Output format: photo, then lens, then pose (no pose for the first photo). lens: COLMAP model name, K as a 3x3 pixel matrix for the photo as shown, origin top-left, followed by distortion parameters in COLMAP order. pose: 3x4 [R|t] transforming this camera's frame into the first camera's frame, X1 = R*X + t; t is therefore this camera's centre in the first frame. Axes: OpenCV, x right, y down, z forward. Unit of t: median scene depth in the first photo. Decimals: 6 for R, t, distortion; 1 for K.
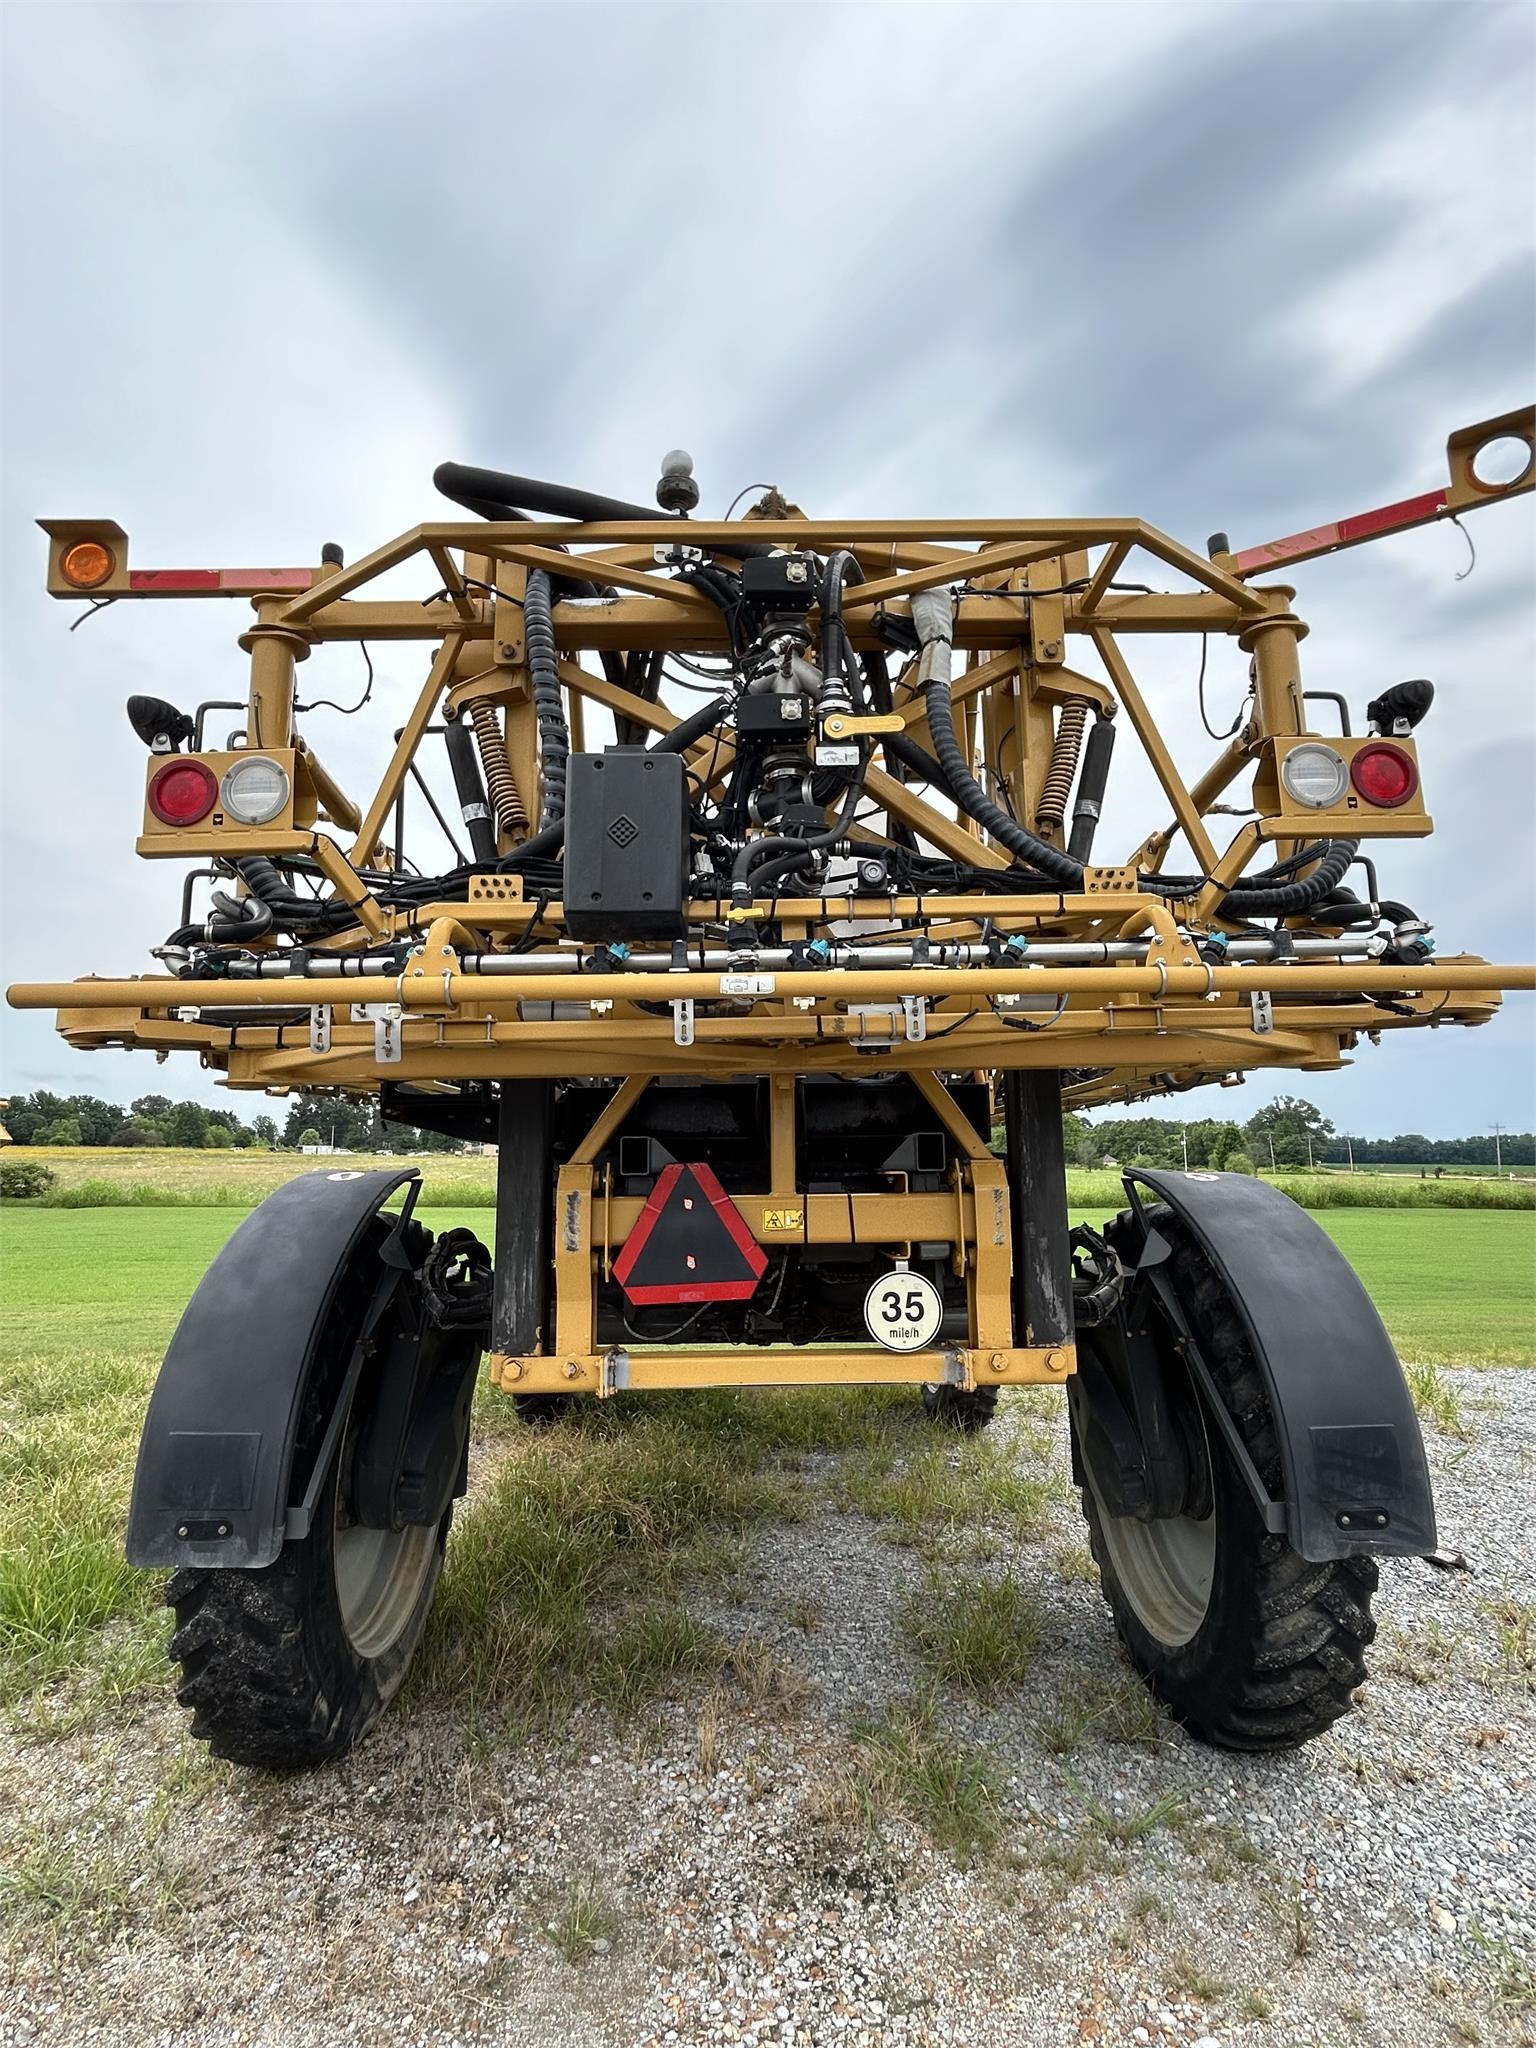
lens RADIAL K [[1030.1, 0, 767.6], [0, 1030.1, 1012.2], [0, 0, 1]] dist [-0.010584, 0.003439]
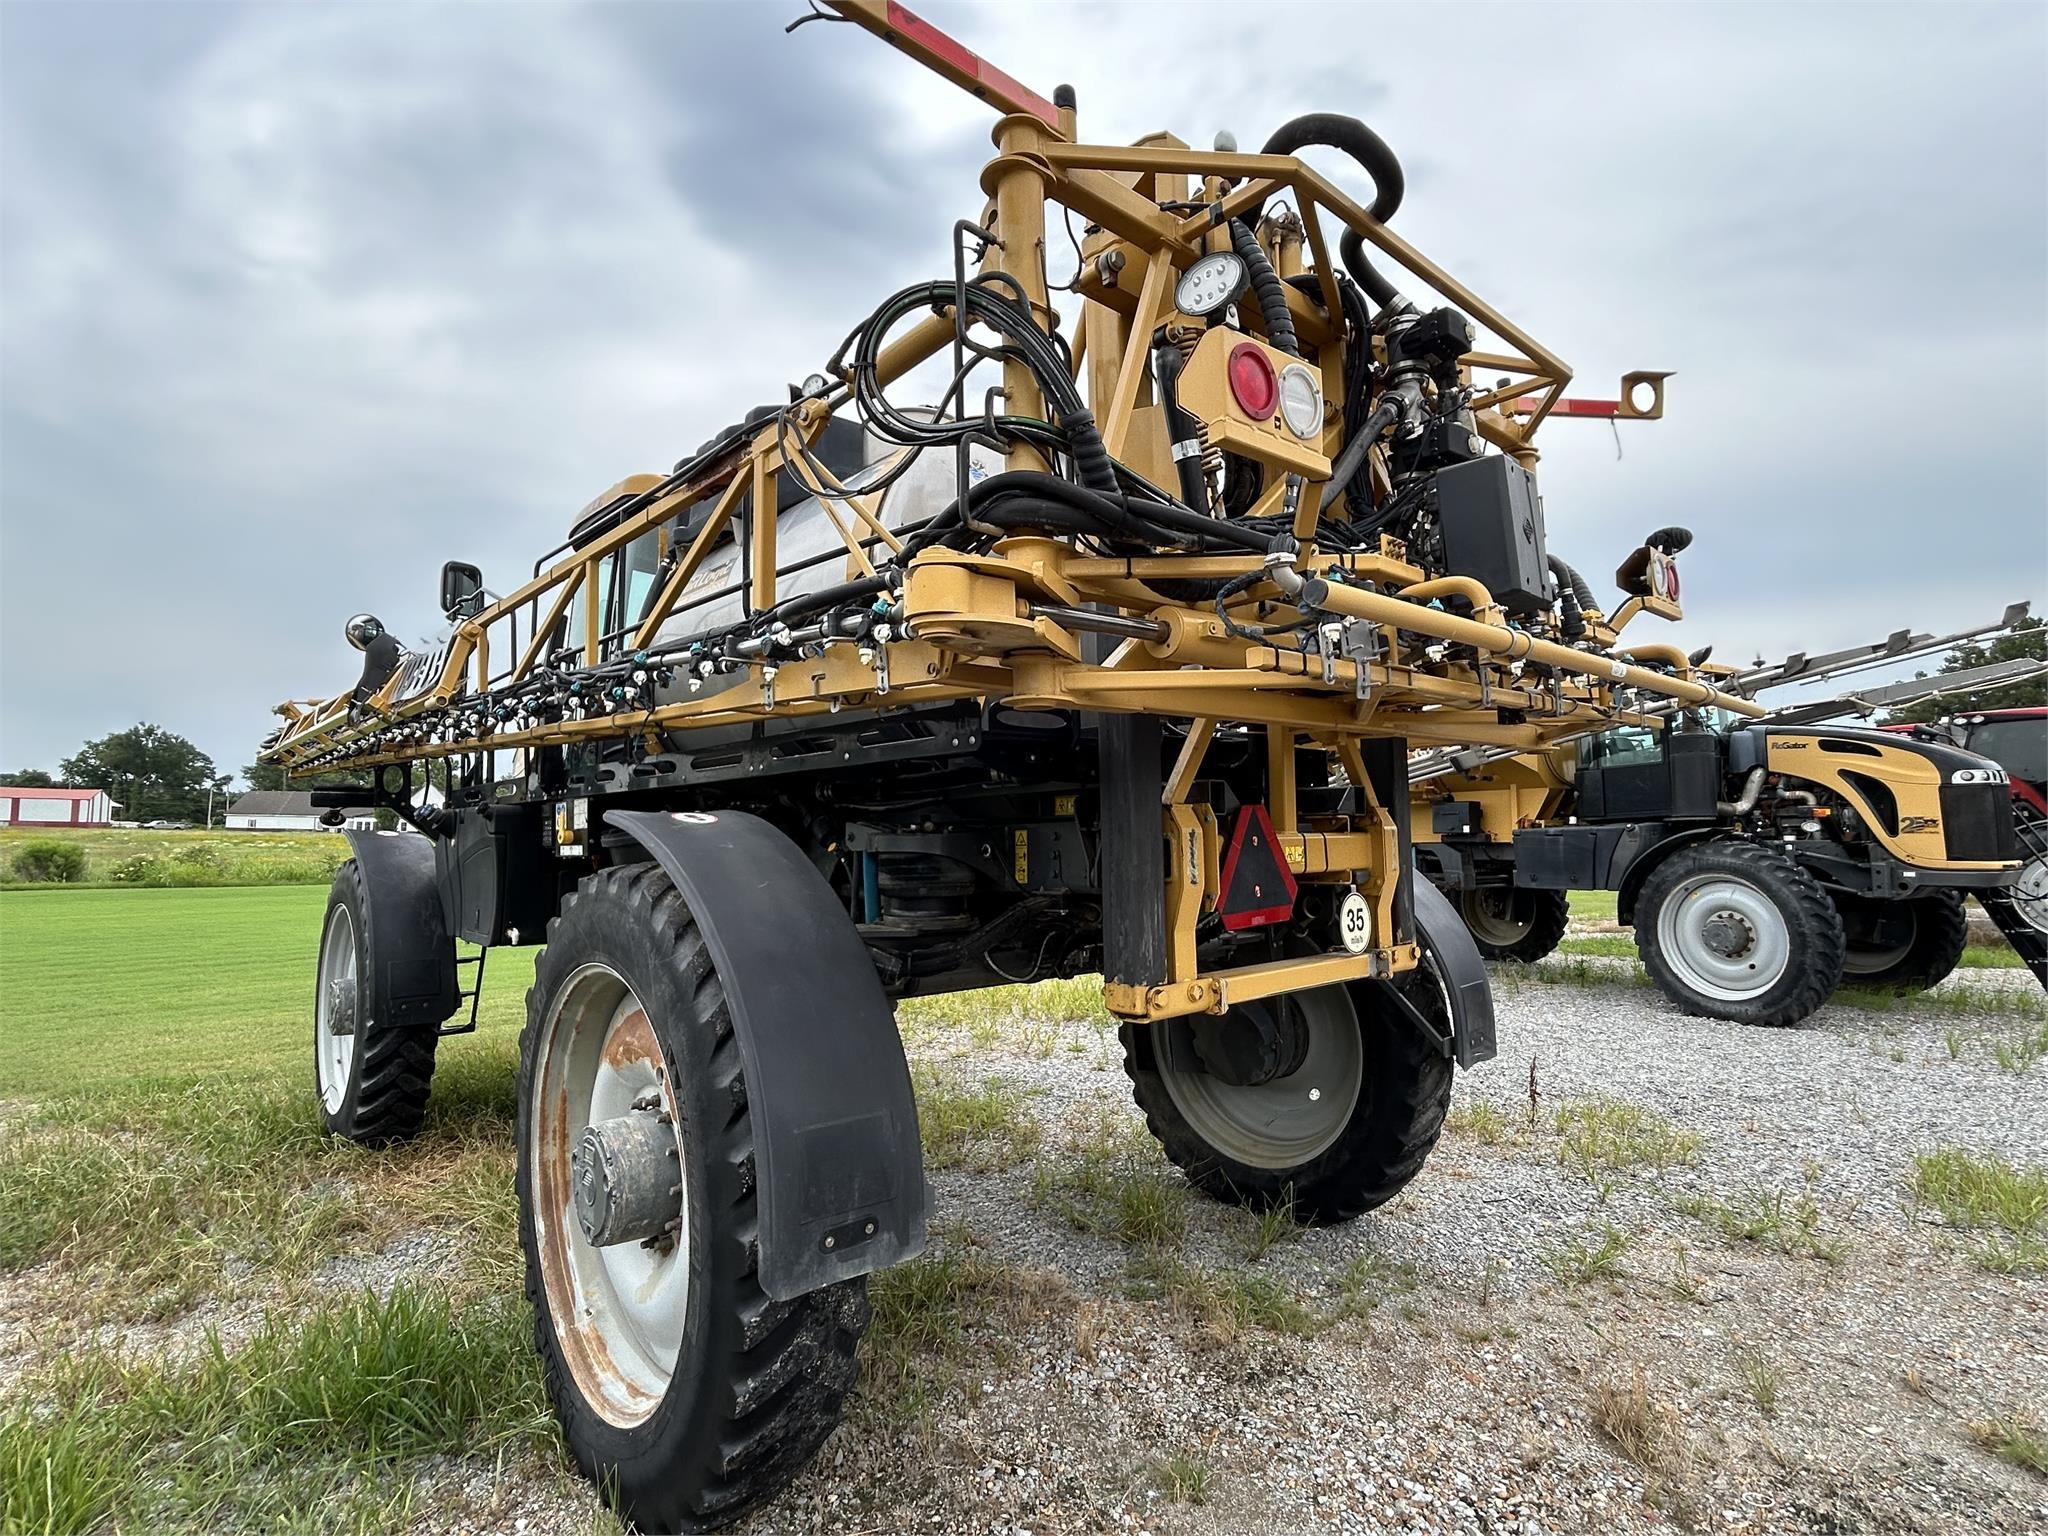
lens RADIAL K [[1030.1, 0, 1030.6], [0, 1030.1, 769.9], [0, 0, 1]] dist [-0.010584, 0.003439]
pose [[0.745445, 0.044624, 0.665072, -1.011656], [-0.097962, 0.994257, 0.043090, 0.083215], [-0.659330, -0.097273, 0.745535, 0.323841]]
